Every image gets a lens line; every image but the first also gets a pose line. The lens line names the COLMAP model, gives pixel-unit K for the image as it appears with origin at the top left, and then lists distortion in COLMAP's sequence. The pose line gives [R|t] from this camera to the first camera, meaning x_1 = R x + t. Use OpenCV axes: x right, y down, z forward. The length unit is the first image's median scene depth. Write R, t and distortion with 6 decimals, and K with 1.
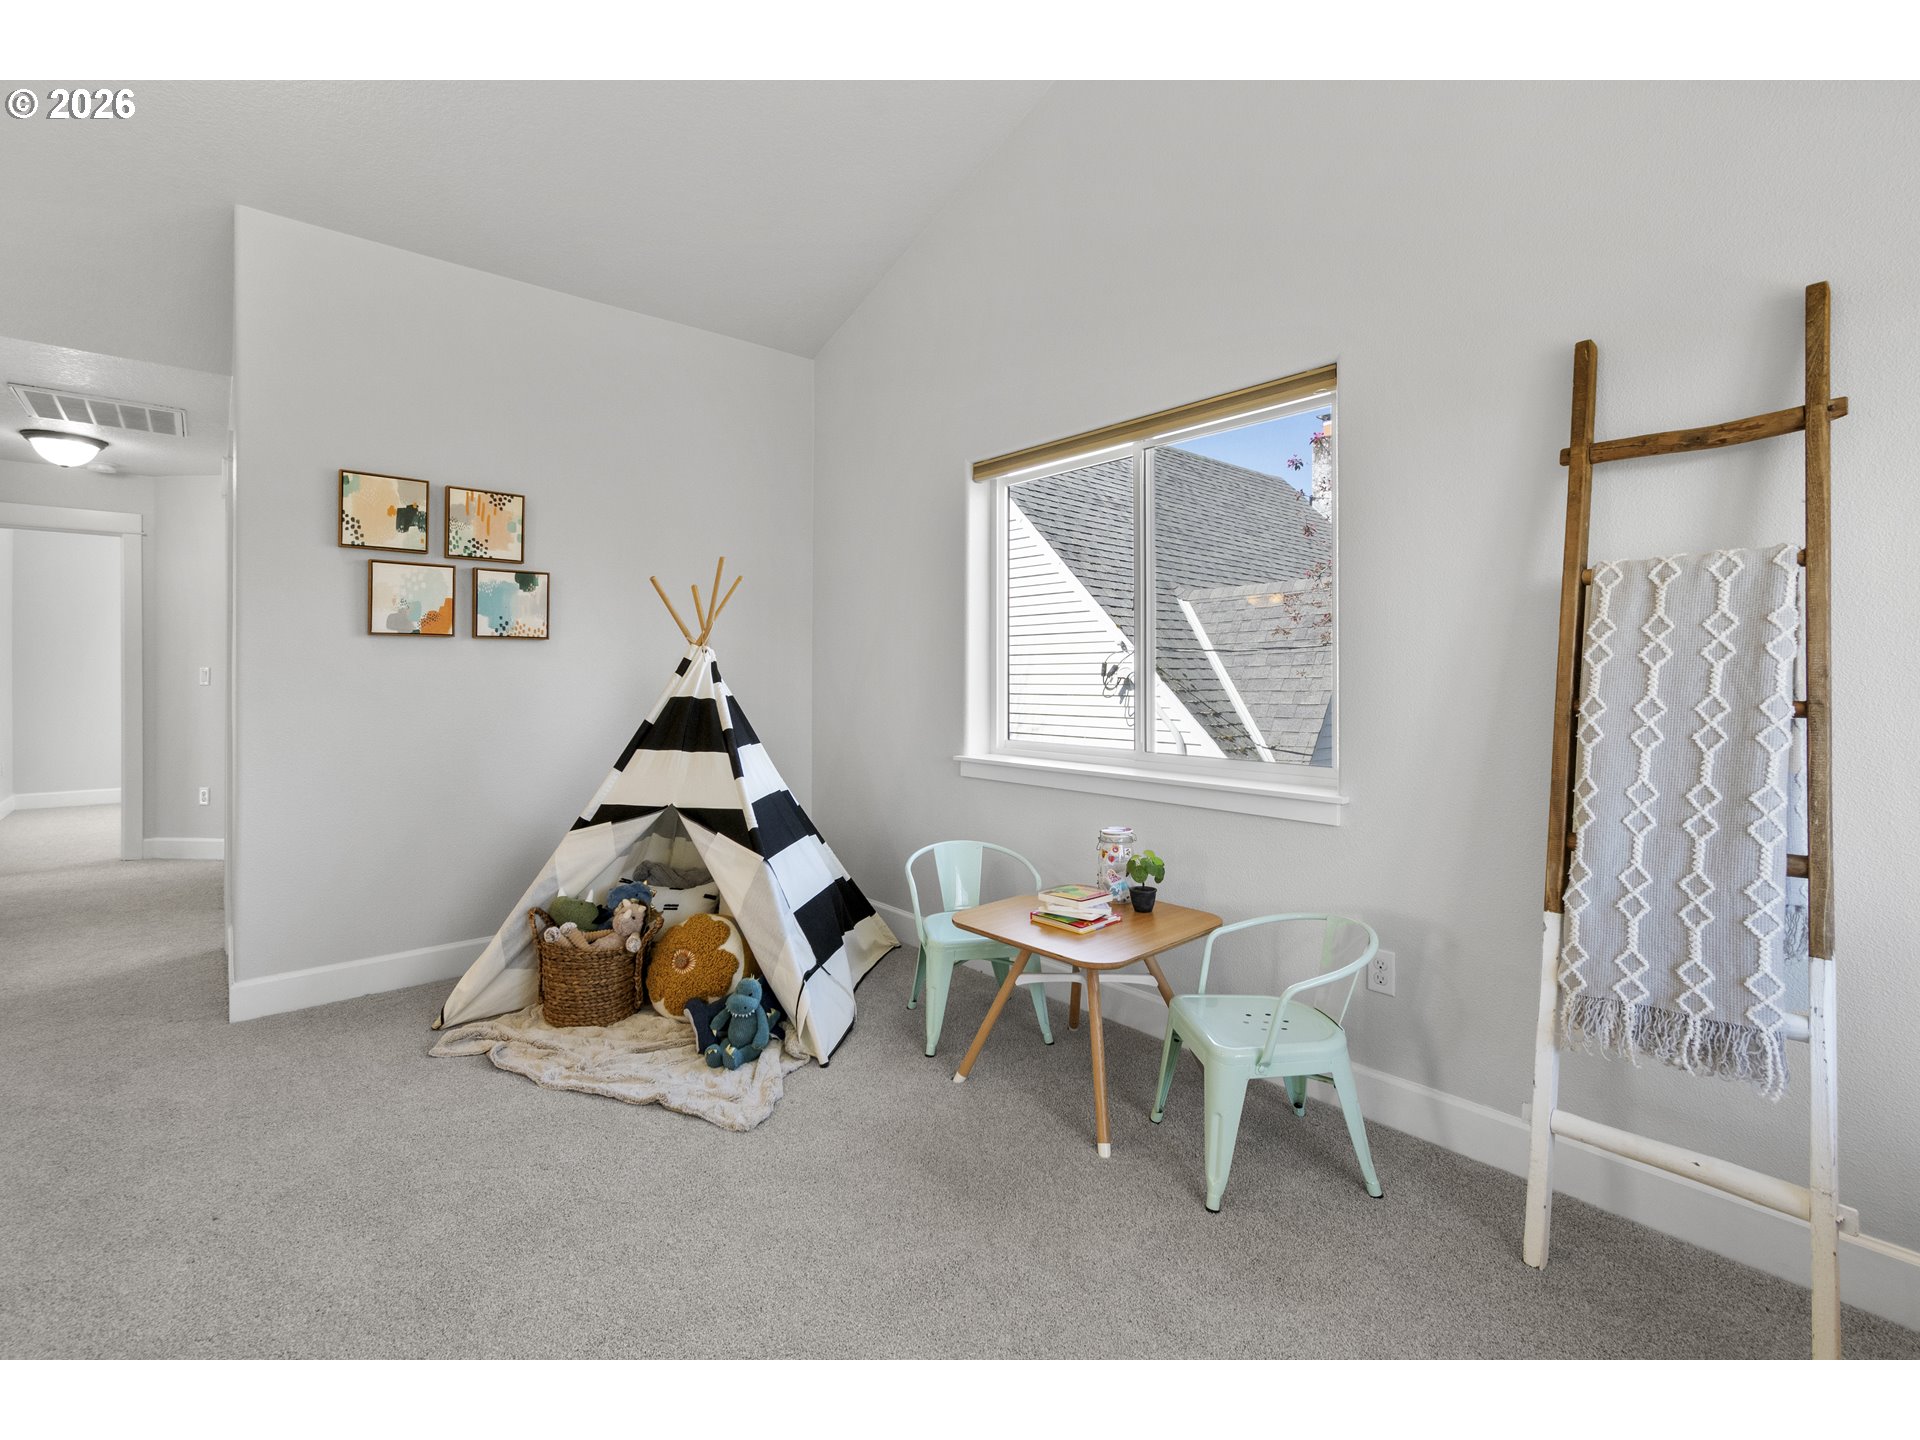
lens RADIAL K [[863.5, 0, 952.7], [0, 863.5, 659.5], [0, 0, 1]] dist [-0.000799, 0.000048]
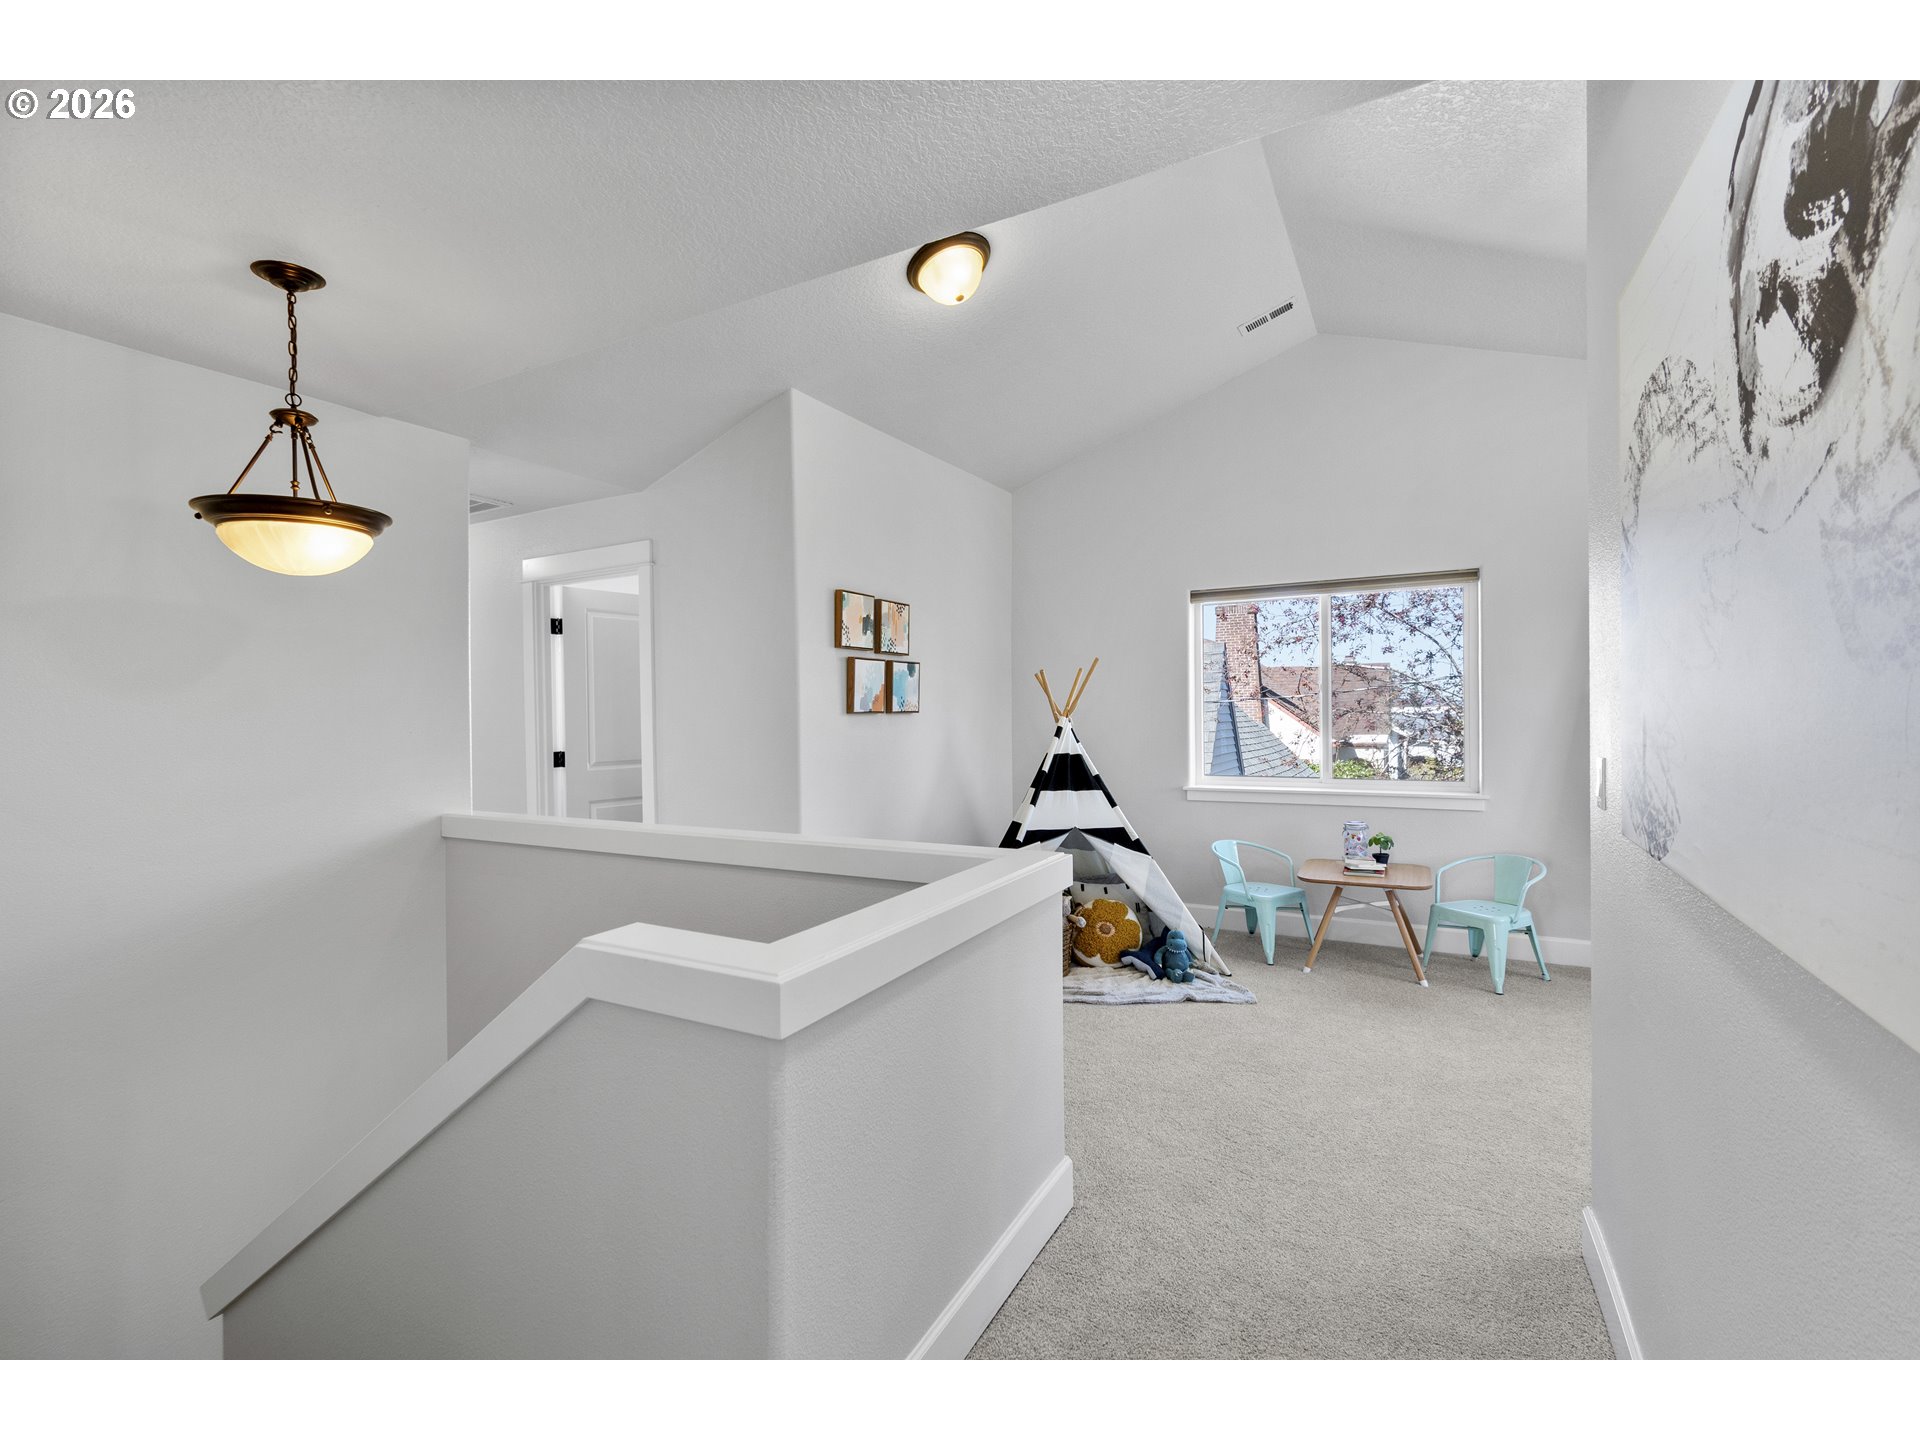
lens RADIAL K [[882.0, 0, 947.7], [0, 882.0, 698.3], [0, 0, 1]] dist [0.002320, -0.000460]
pose [[0.936644, -0.009641, 0.350149, -1.010655], [0.008706, 0.999953, 0.004245, -0.056963], [-0.350174, -0.000928, 0.936684, -0.314957]]
